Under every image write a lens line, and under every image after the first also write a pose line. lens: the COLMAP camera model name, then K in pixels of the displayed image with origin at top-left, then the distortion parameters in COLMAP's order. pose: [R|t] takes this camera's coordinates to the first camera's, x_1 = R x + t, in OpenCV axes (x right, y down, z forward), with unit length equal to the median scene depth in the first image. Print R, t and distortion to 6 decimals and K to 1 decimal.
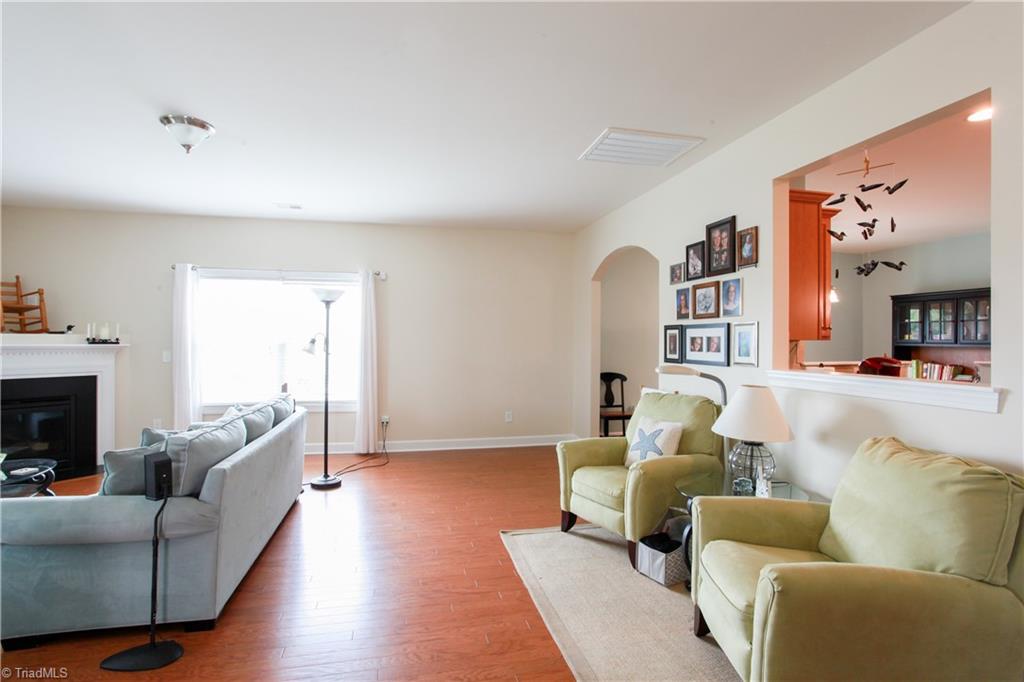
lens RADIAL K [[502.6, 0, 512.0], [0, 502.6, 341.0], [0, 0, 1]] dist [-0.076669, 0.035181]
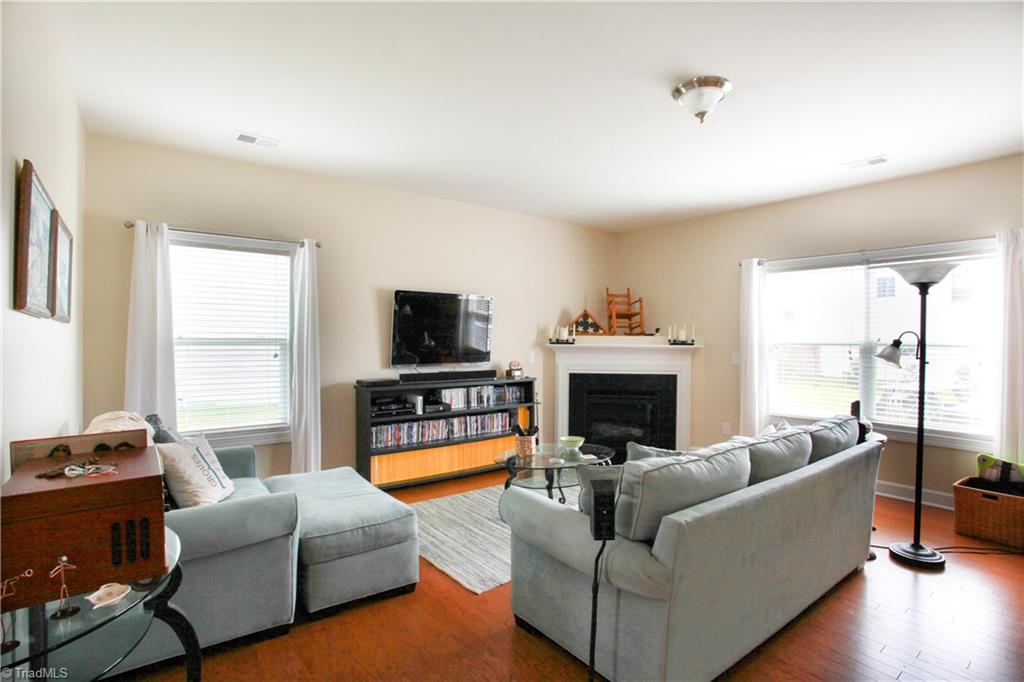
lens RADIAL K [[502.6, 0, 512.0], [0, 502.6, 341.0], [0, 0, 1]] dist [-0.076669, 0.035181]
pose [[0.426016, 0.001047, -0.904715, -0.020255], [-0.005017, 0.999987, -0.001205, 0.000201], [0.904702, 0.005052, 0.426016, 0.228600]]
